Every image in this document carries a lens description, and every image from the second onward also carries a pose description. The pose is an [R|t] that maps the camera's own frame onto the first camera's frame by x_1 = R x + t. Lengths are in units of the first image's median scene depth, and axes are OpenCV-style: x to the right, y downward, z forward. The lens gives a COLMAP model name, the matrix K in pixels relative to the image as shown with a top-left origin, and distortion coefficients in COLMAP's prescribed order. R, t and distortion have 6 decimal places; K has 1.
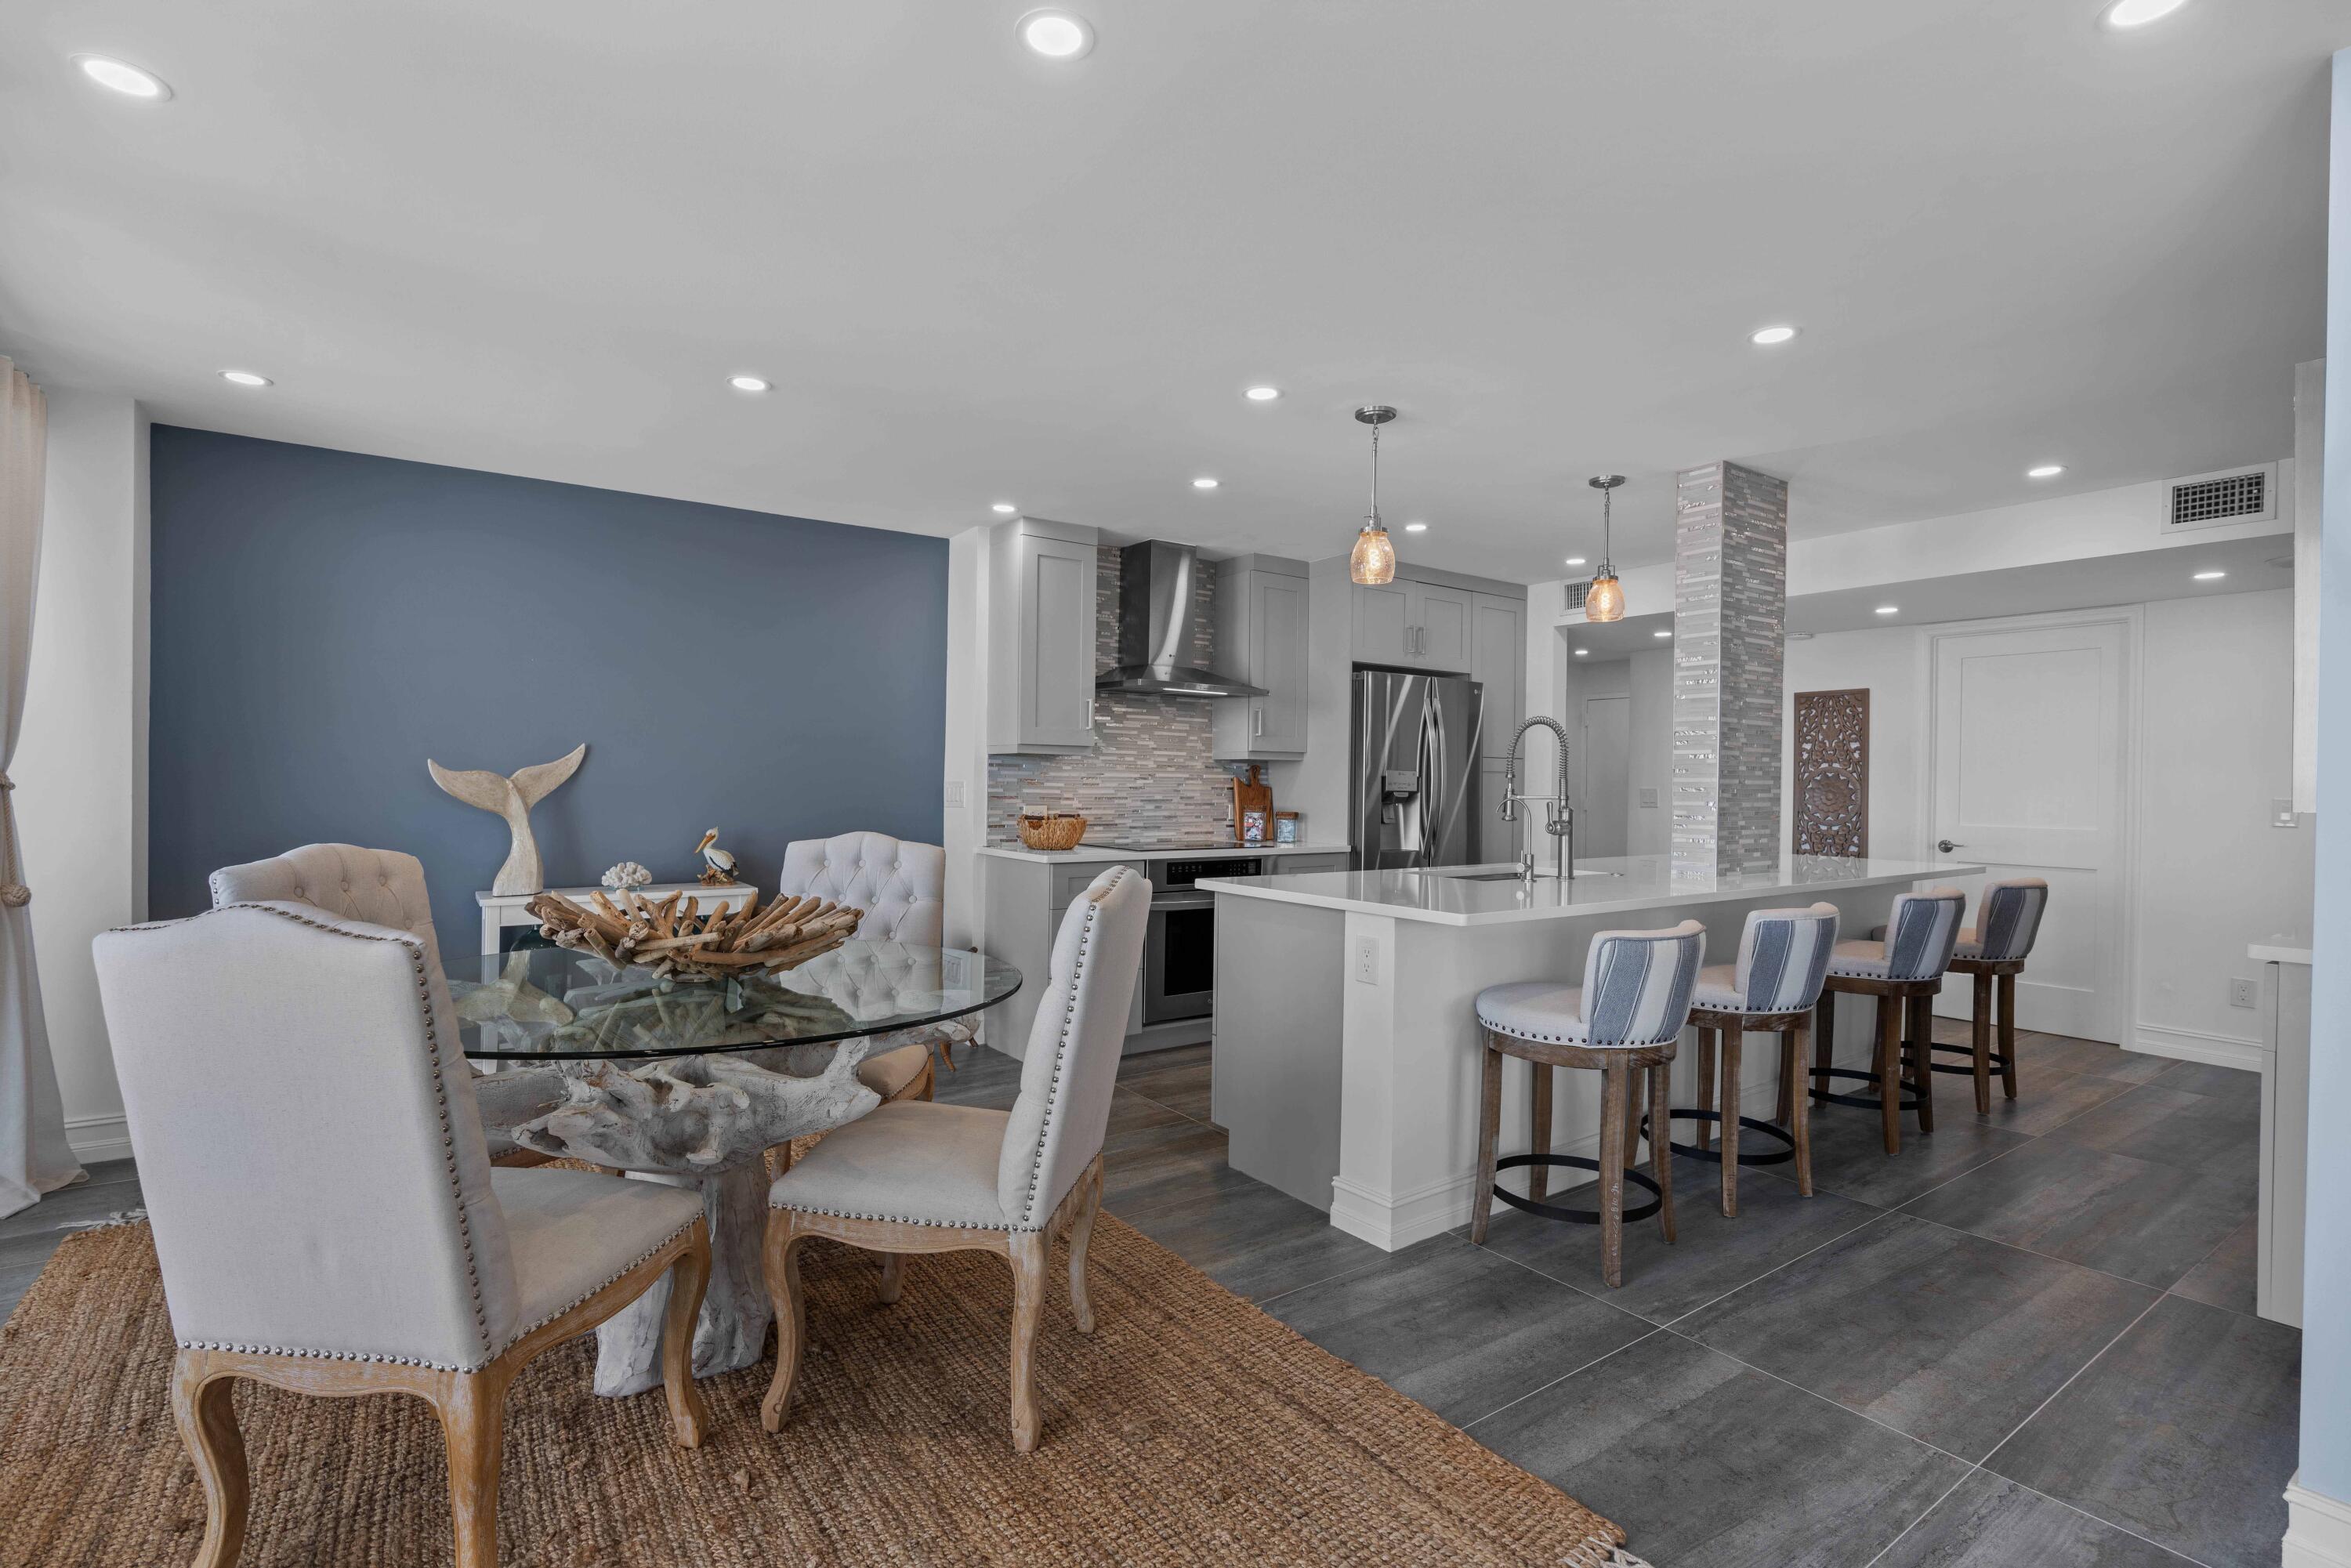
lens RADIAL K [[1117.0, 0, 1175.5], [0, 1117.0, 784.0], [0, 0, 1]] dist [0.000448, 0.000329]
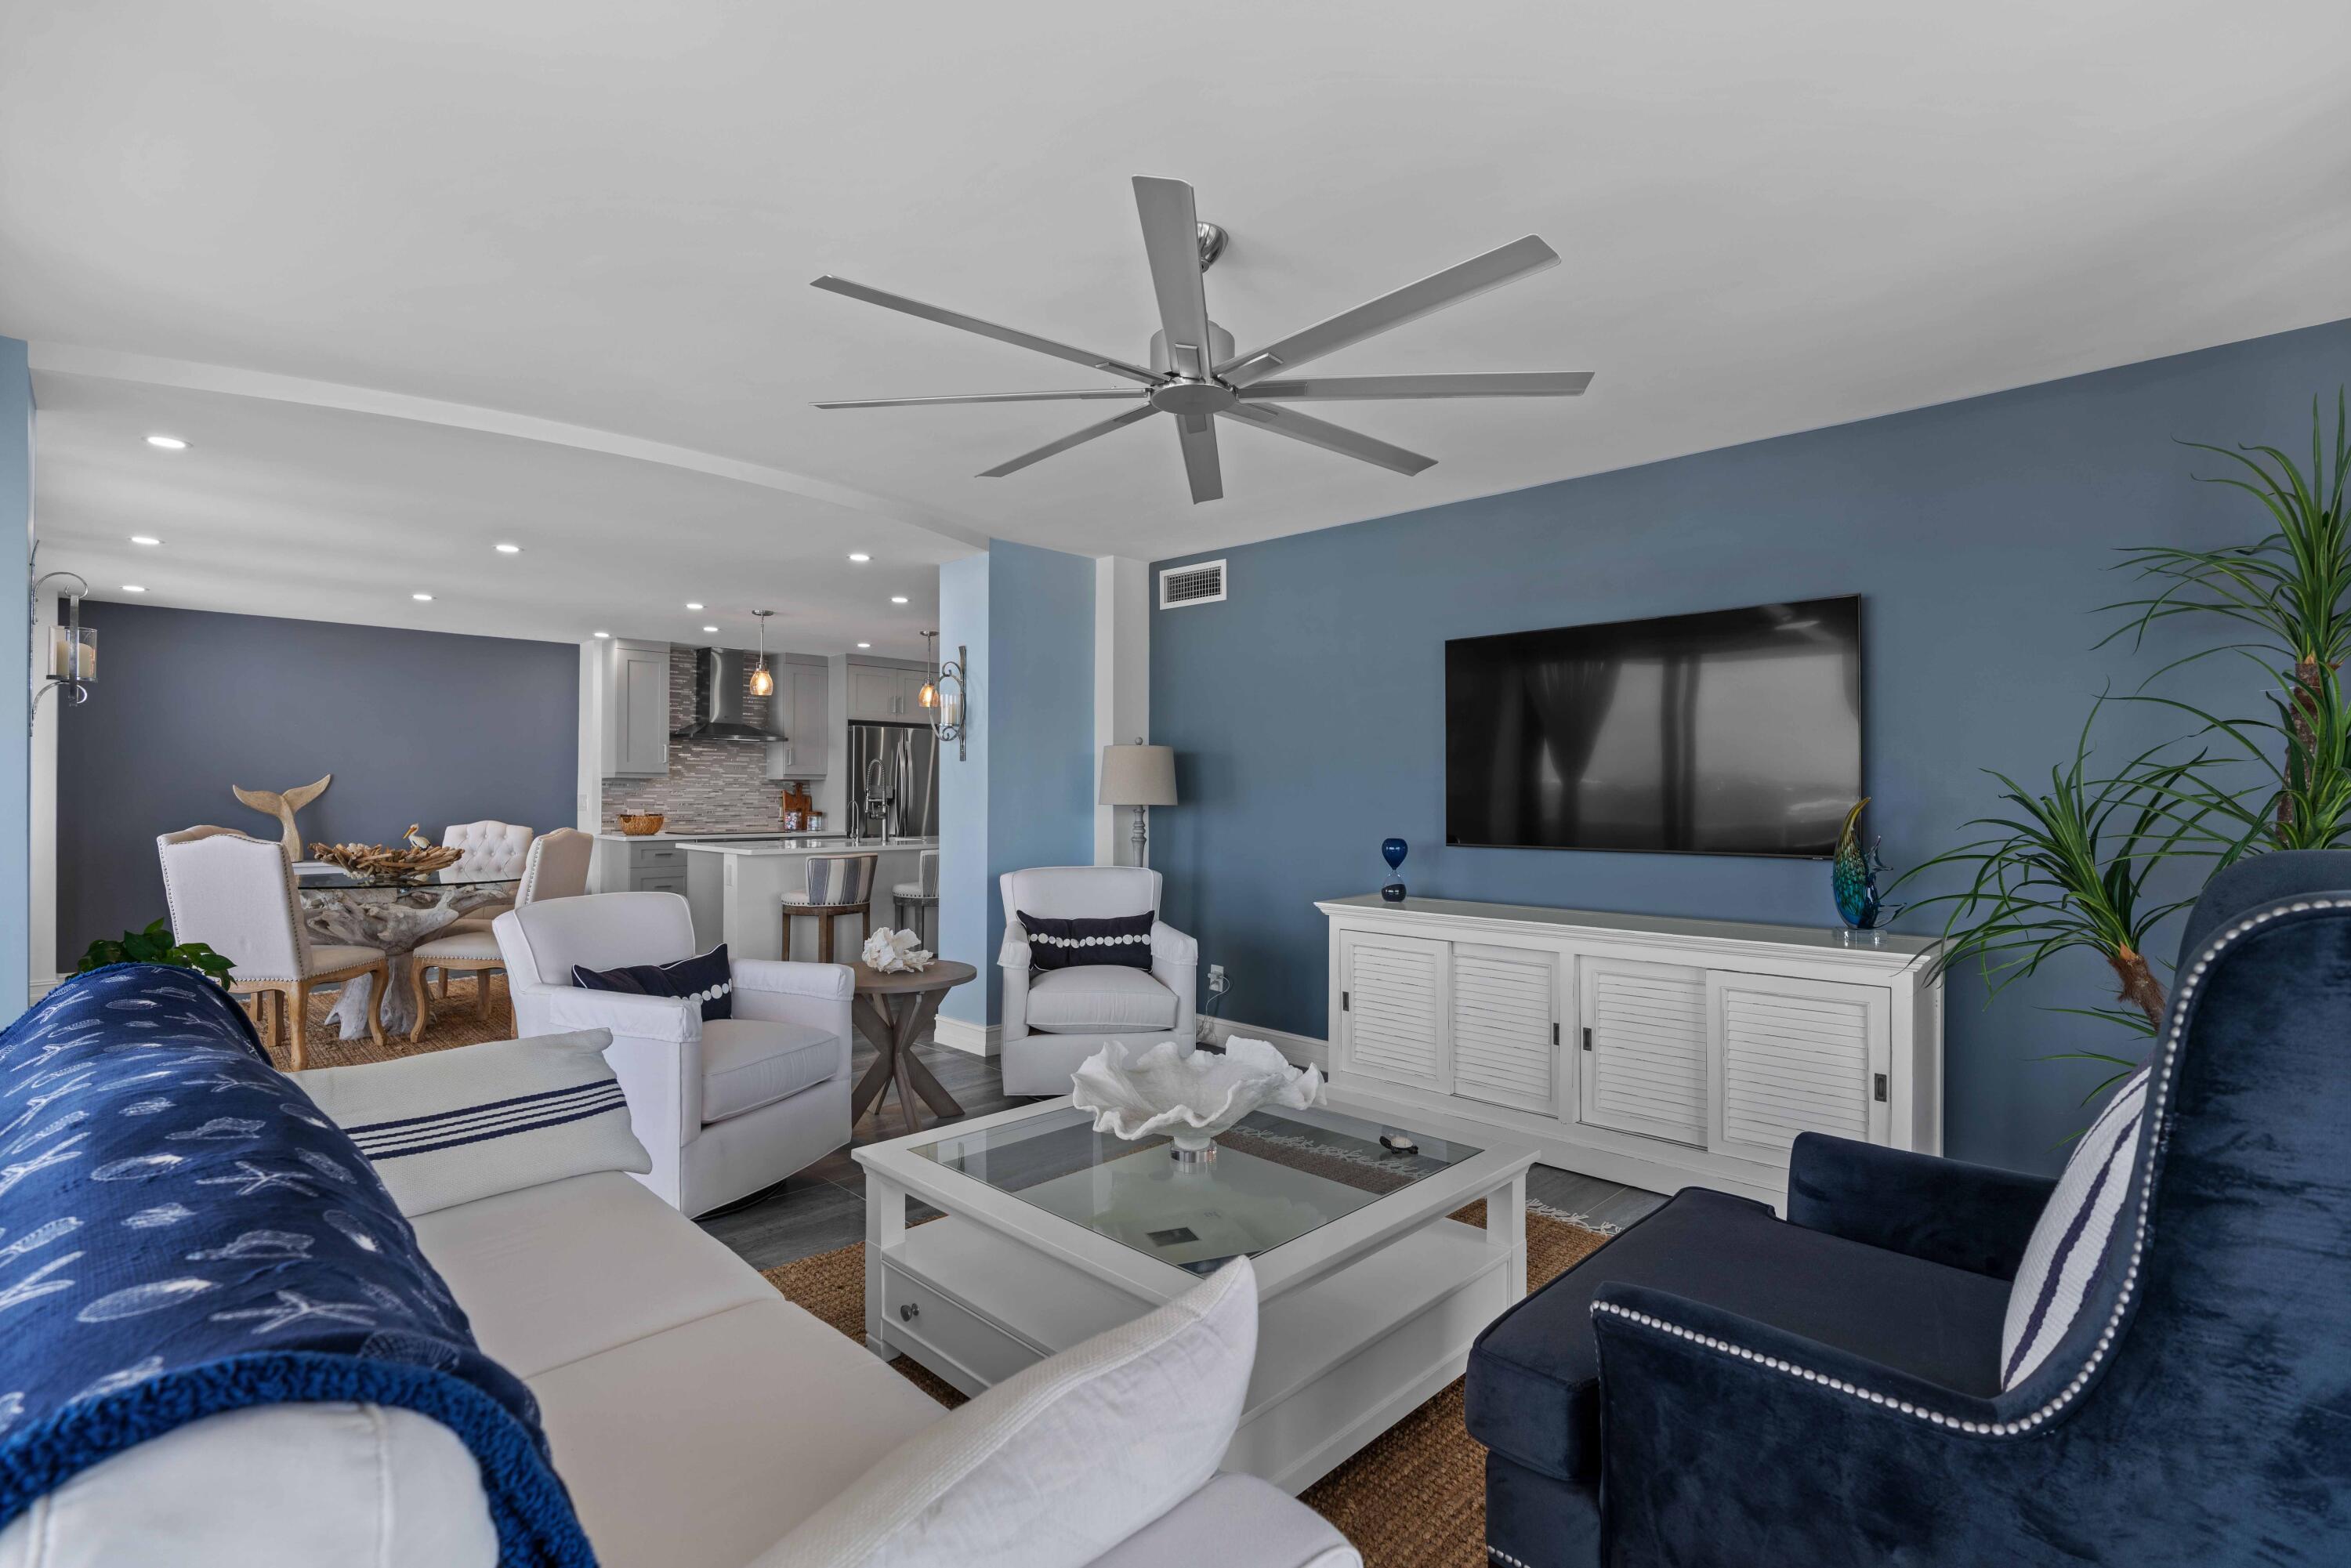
lens RADIAL K [[1117.0, 0, 1175.5], [0, 1117.0, 784.0], [0, 0, 1]] dist [0.000448, 0.000329]
pose [[0.985831, -0.007280, 0.167584, 0.395490], [0.008900, 0.999921, -0.008915, 0.004430], [-0.167505, 0.010280, 0.985818, -0.776087]]
